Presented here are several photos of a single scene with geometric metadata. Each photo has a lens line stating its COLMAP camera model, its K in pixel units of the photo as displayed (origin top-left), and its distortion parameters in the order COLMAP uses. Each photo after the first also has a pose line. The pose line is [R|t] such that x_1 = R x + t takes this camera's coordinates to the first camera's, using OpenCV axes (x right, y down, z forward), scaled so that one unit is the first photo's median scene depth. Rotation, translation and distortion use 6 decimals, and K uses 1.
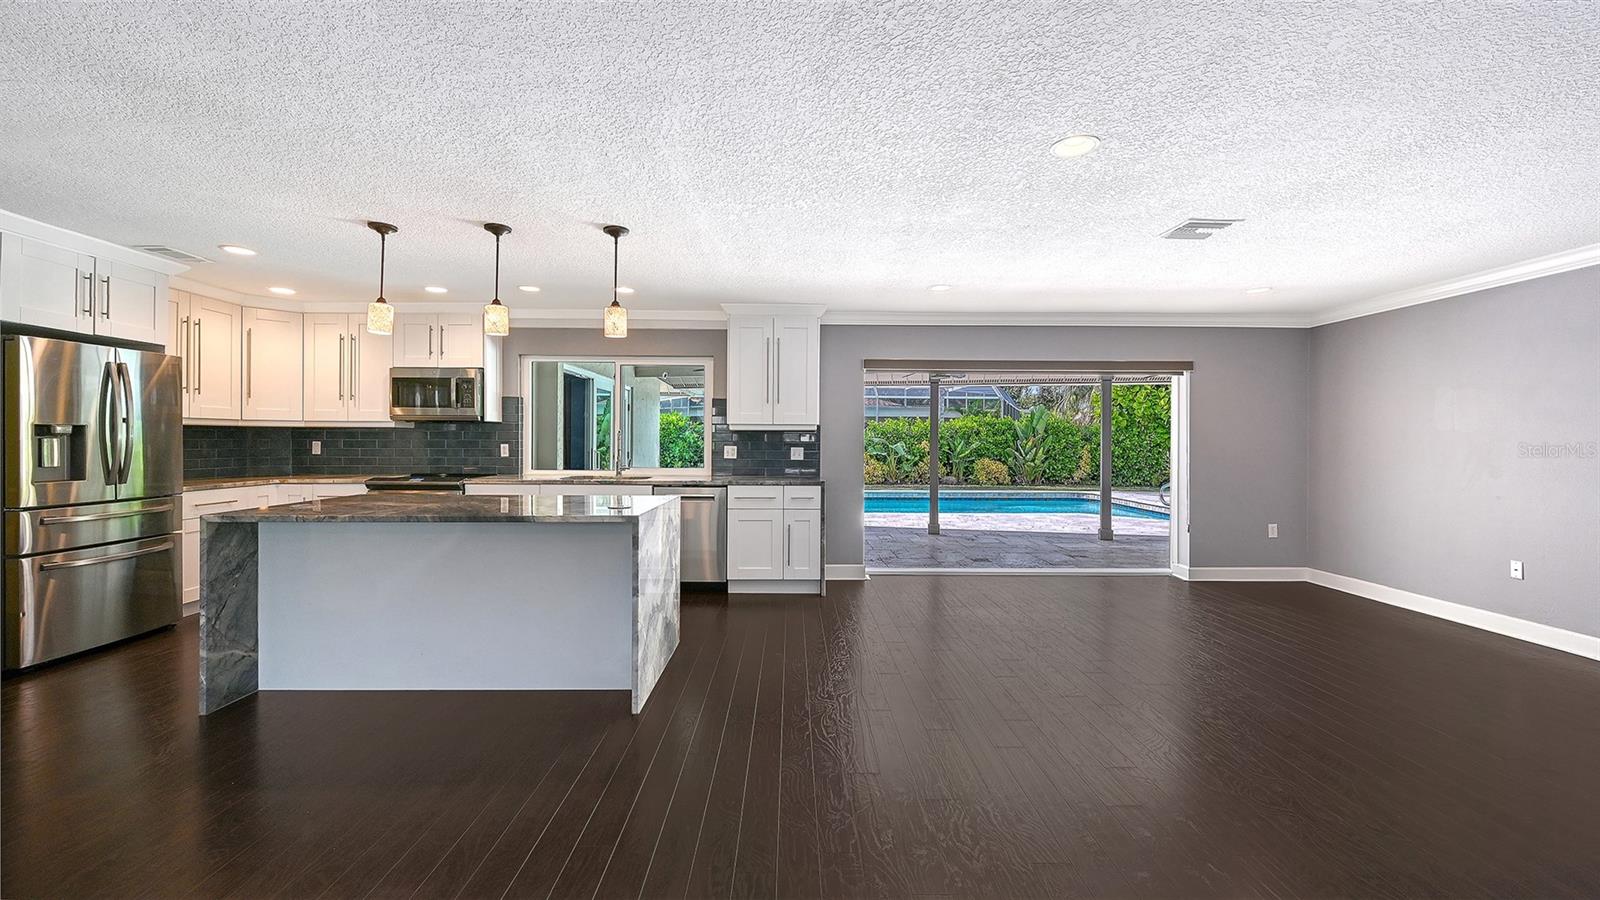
lens RADIAL K [[633.6, 0, 808.4], [0, 633.6, 430.6], [0, 0, 1]] dist [0.011884, -0.001392]
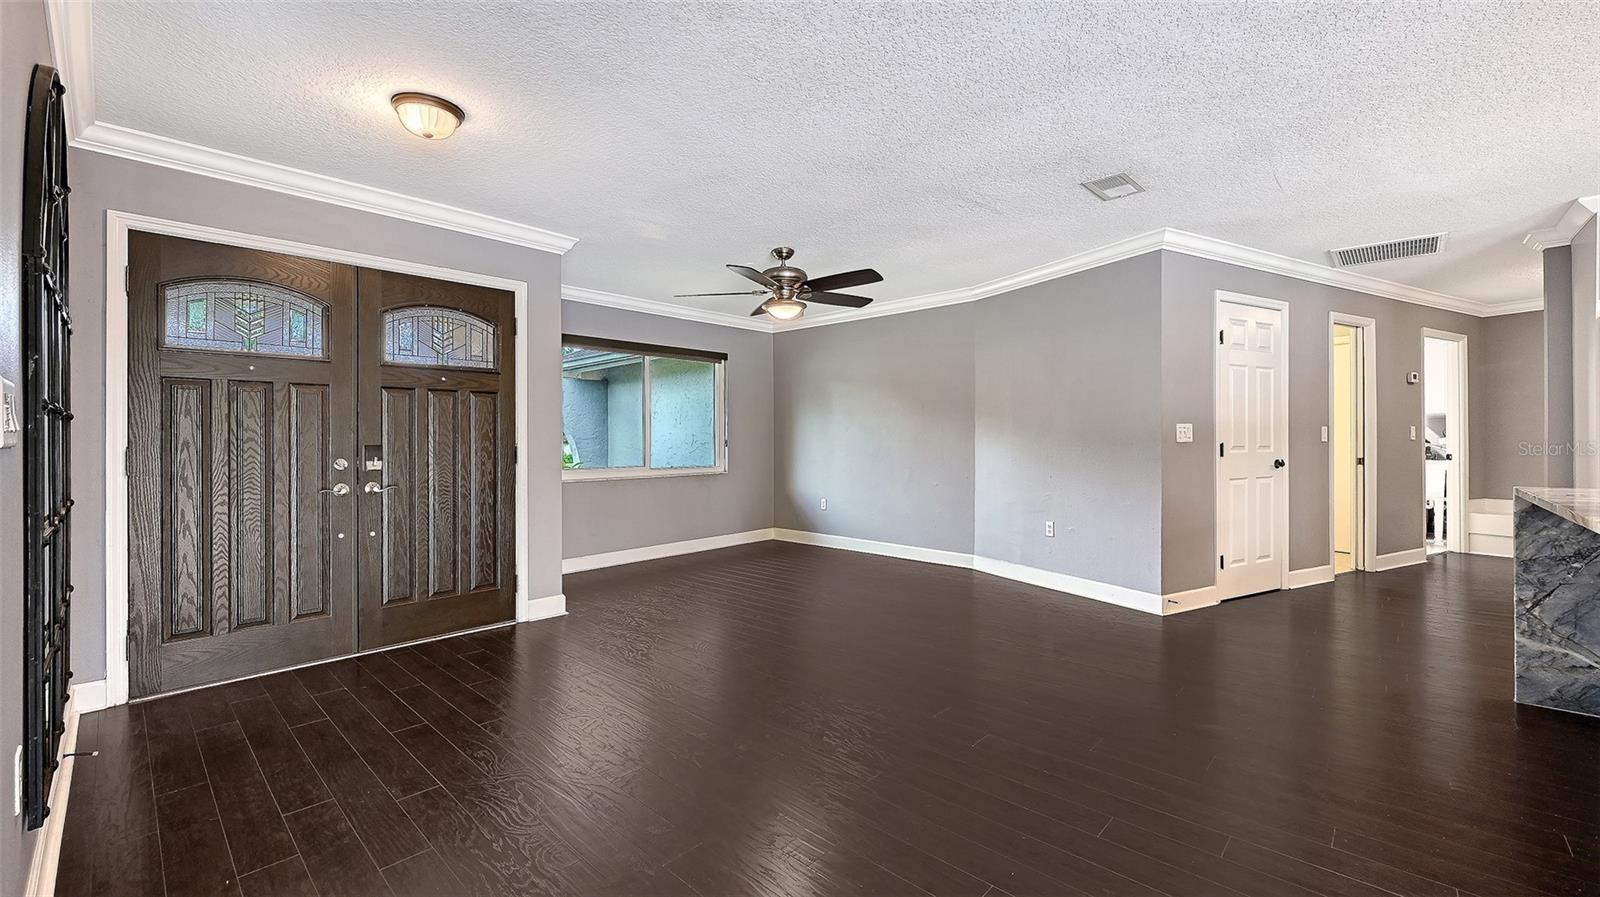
lens RADIAL K [[633.6, 0, 800.6], [0, 633.6, 441.6], [0, 0, 1]] dist [0.011884, -0.001392]
pose [[-0.687957, -0.000891, -0.725751, 0.217591], [0.013840, 0.999801, -0.014347, 0.031571], [0.725619, -0.019915, -0.687808, 0.431028]]
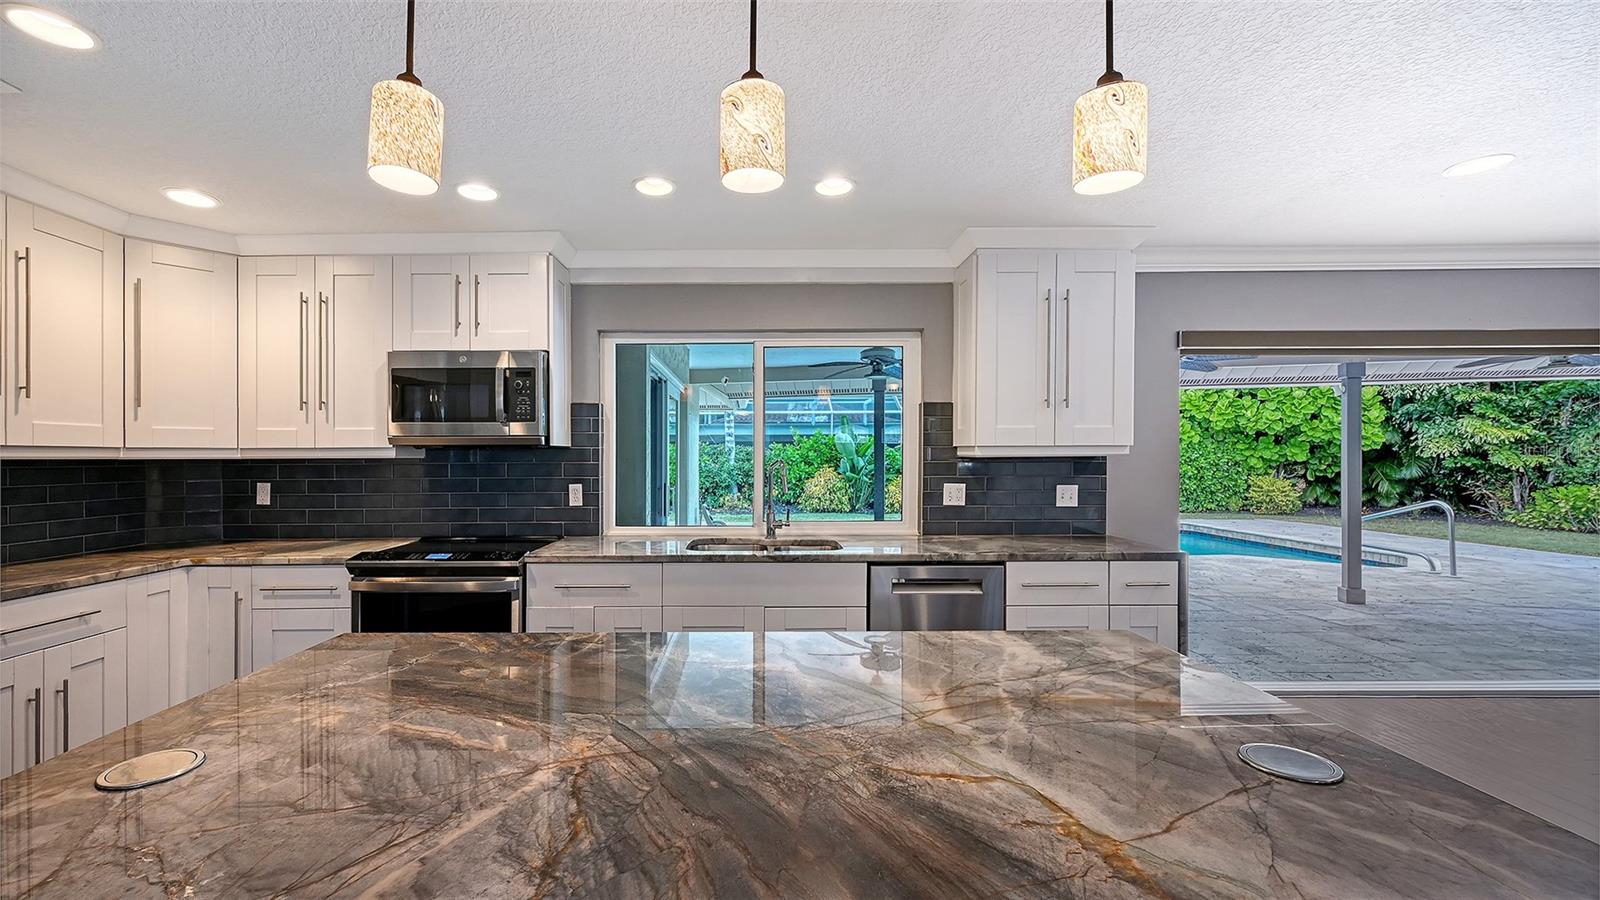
lens RADIAL K [[662.5, 0, 742.5], [0, 662.5, 464.8], [0, 0, 1]] dist [-0.000886, 0.000914]
pose [[0.999729, -0.009794, -0.021097, -0.307583], [0.010277, 0.999685, 0.022898, -0.009121], [0.020866, -0.023109, 0.999515, 0.388254]]
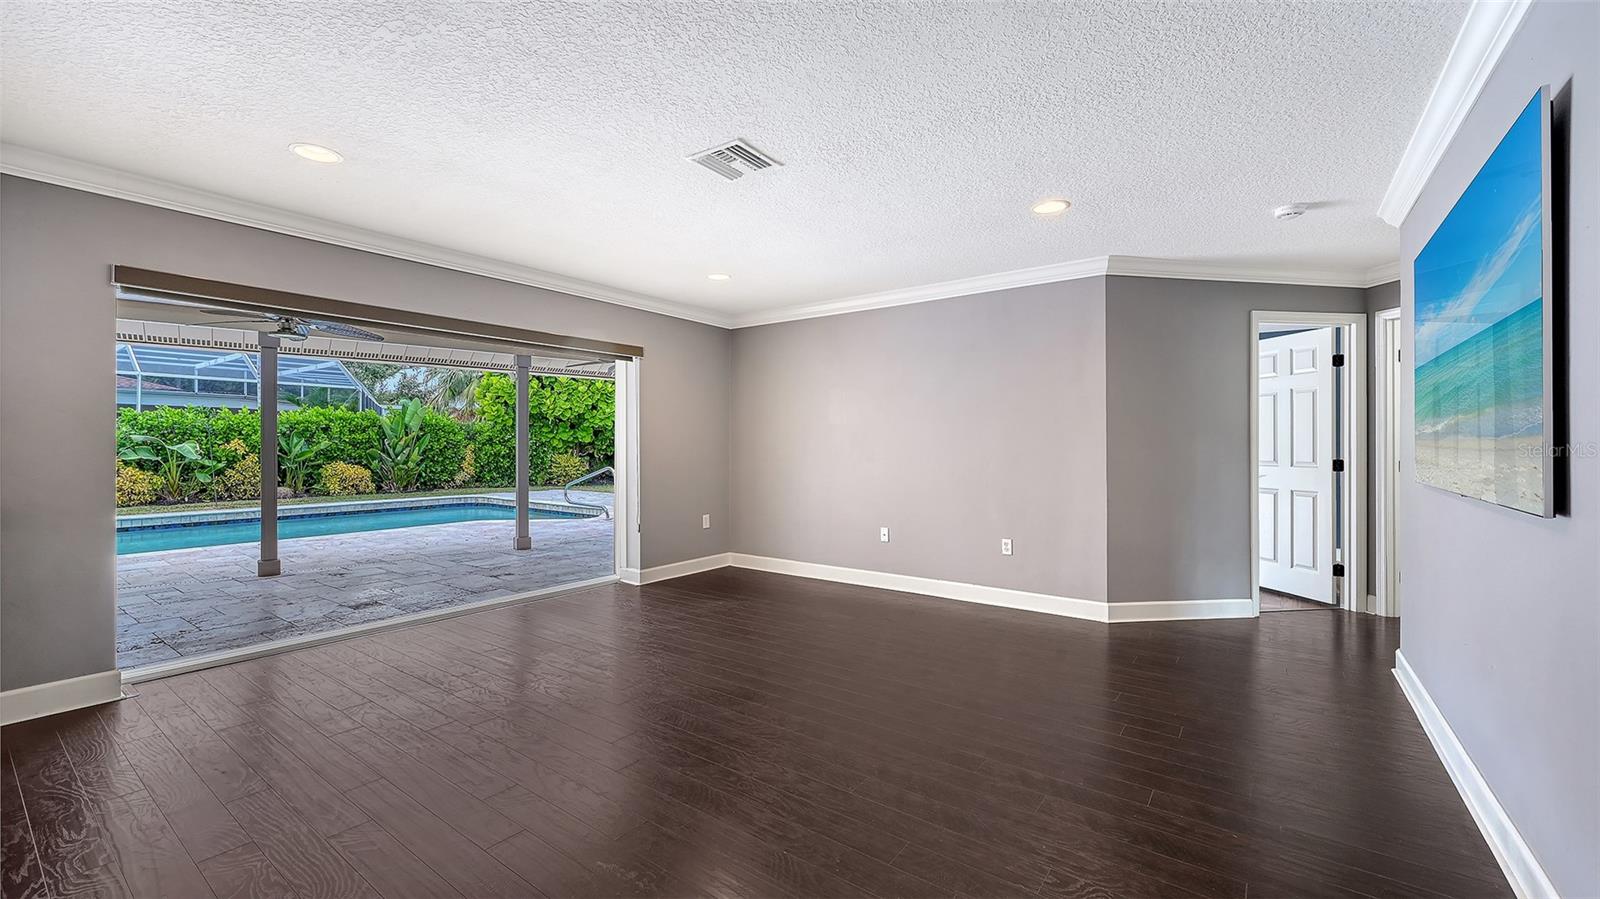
lens RADIAL K [[633.6, 0, 792.7], [0, 633.6, 439.5], [0, 0, 1]] dist [0.011884, -0.001392]
pose [[0.615760, 0.003133, 0.787928, 0.014384], [-0.012028, 0.999913, 0.005423, 0.018508], [-0.787842, -0.012817, 0.615744, 0.262072]]
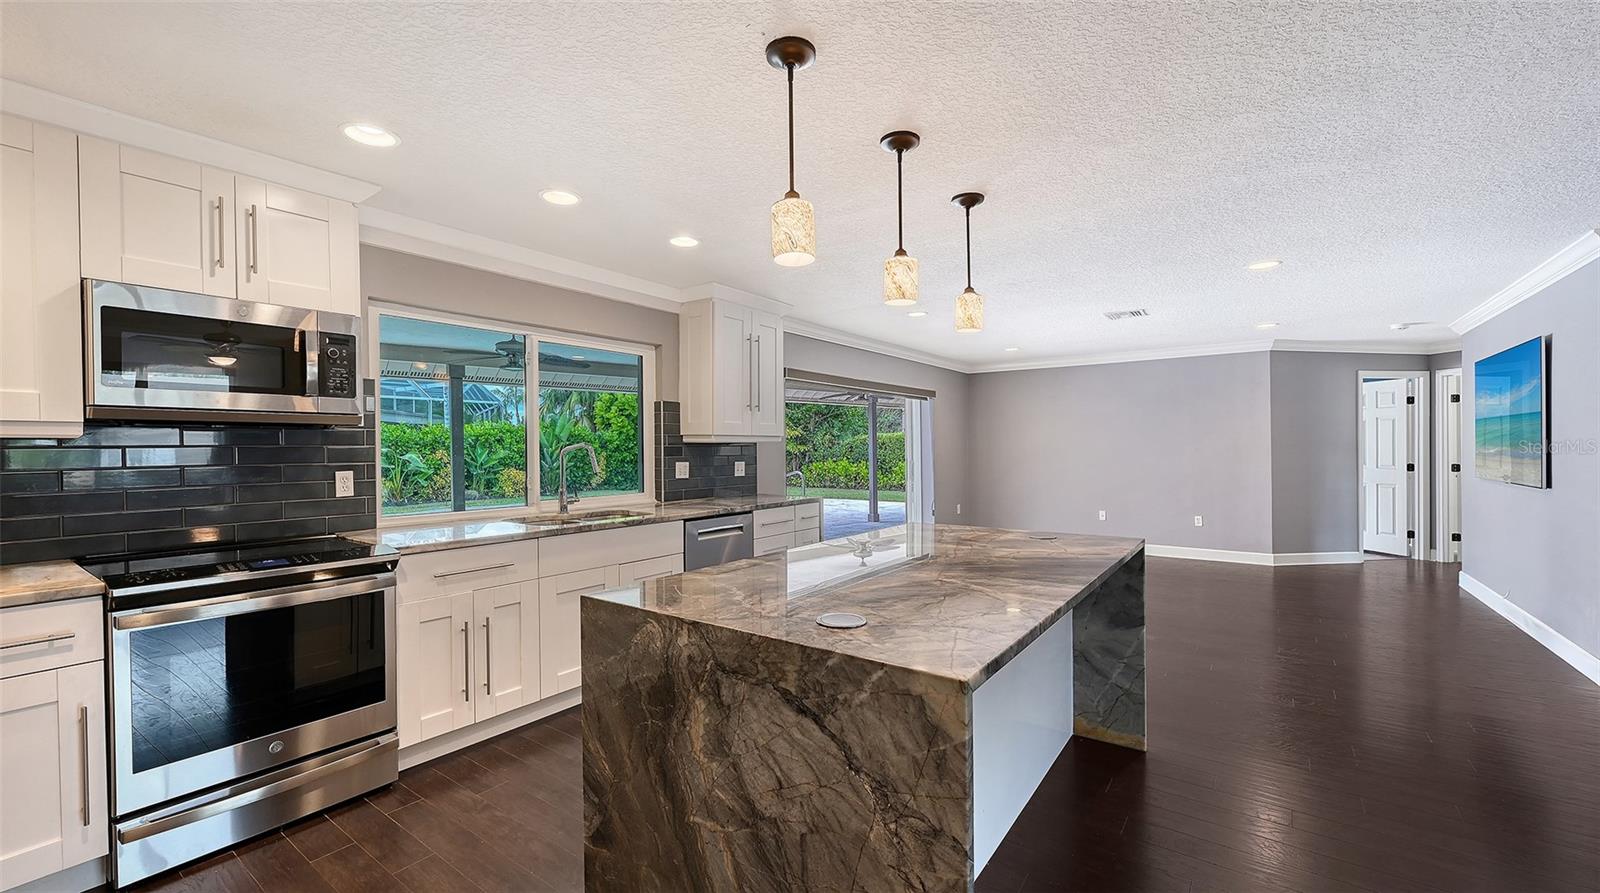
lens RADIAL K [[633.6, 0, 800.5], [0, 633.6, 448.8], [0, 0, 1]] dist [0.011884, -0.001392]
pose [[0.609139, -0.011225, 0.792984, -0.661554], [-0.004403, 0.999837, 0.017535, -0.007086], [-0.793051, -0.014173, 0.608990, 0.402142]]
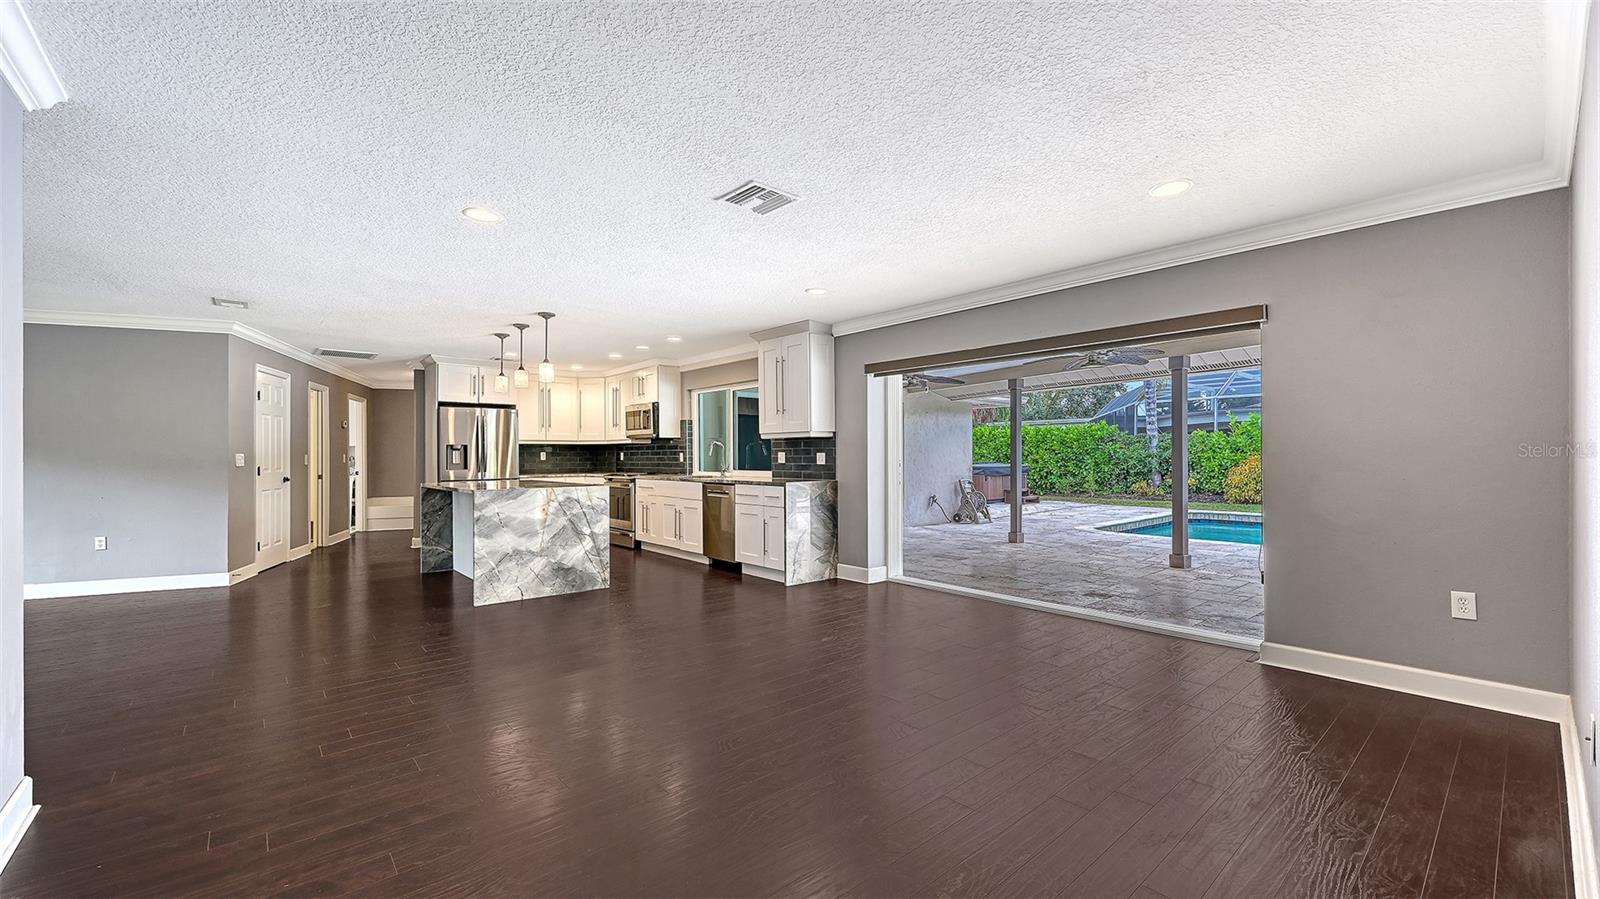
lens RADIAL K [[633.6, 0, 810.1], [0, 633.6, 450.6], [0, 0, 1]] dist [0.011884, -0.001392]
pose [[0.657612, -0.014850, -0.753210, 0.787421], [0.020922, 0.999780, -0.001445, 0.023702], [0.753066, -0.014808, 0.657778, 0.272589]]
